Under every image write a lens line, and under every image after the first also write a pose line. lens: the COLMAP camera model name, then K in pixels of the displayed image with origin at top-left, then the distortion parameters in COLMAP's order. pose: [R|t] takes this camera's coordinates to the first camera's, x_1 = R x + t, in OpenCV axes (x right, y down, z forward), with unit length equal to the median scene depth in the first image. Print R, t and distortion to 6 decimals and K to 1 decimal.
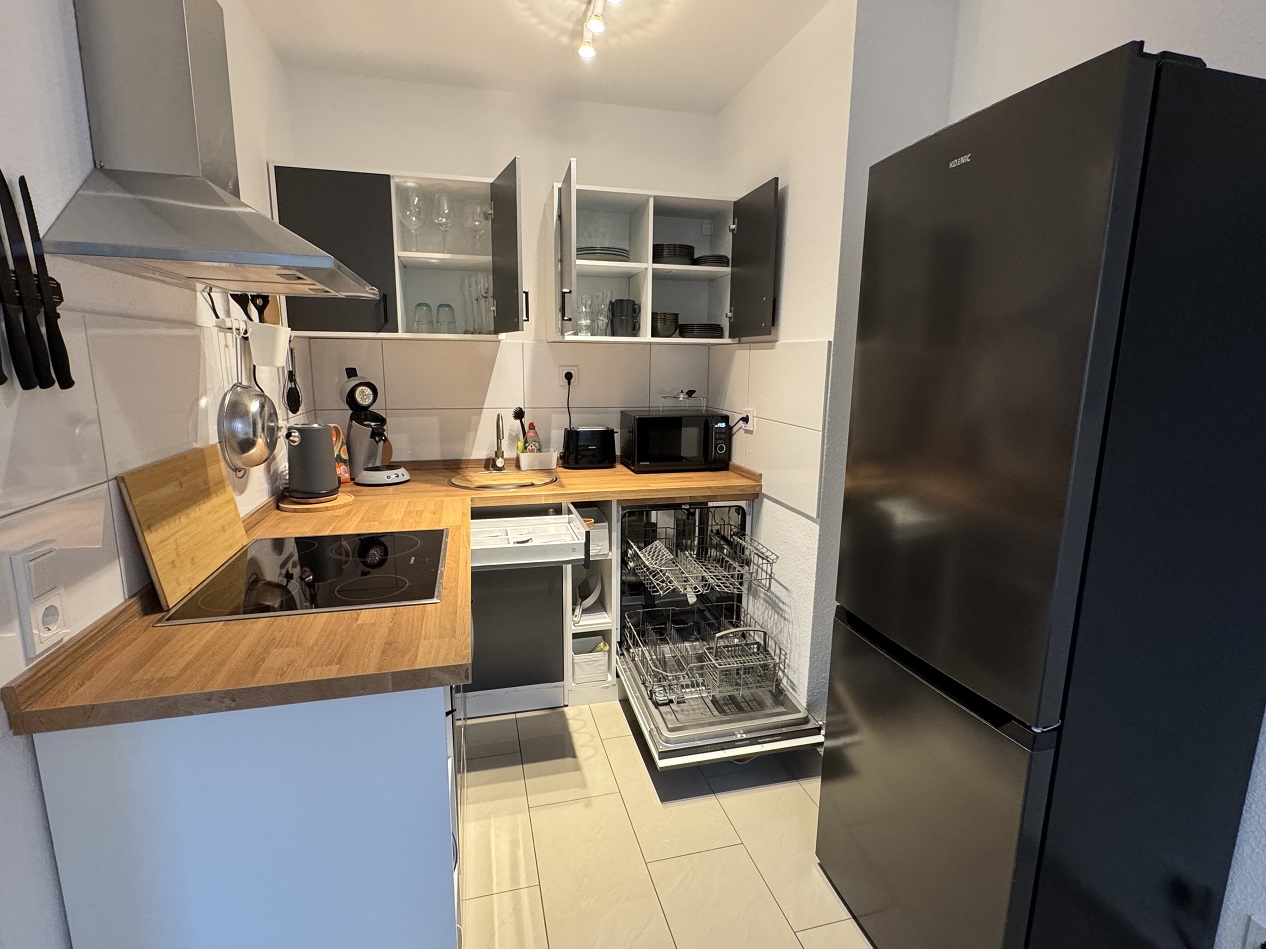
lens RADIAL K [[615.8, 0, 632.3], [0, 615.8, 473.5], [0, 0, 1]] dist [-0.001436, -0.008083]
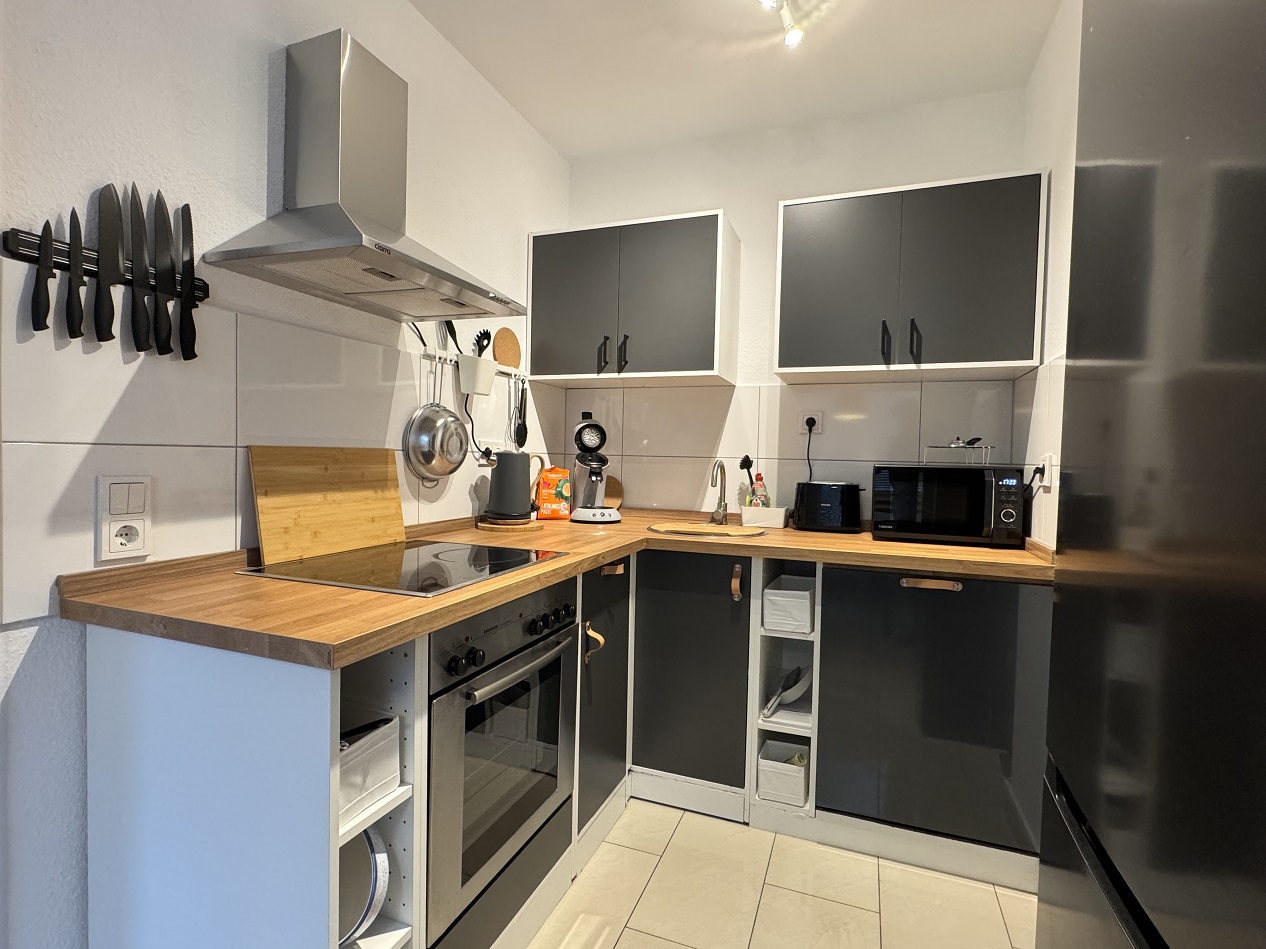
lens RADIAL K [[615.8, 0, 632.3], [0, 615.8, 473.5], [0, 0, 1]] dist [-0.001436, -0.008083]
pose [[0.812914, 0.023550, -0.581907, 0.223106], [-0.119555, 0.984650, -0.127167, 0.056784], [0.569980, 0.172946, 0.803251, 0.216502]]
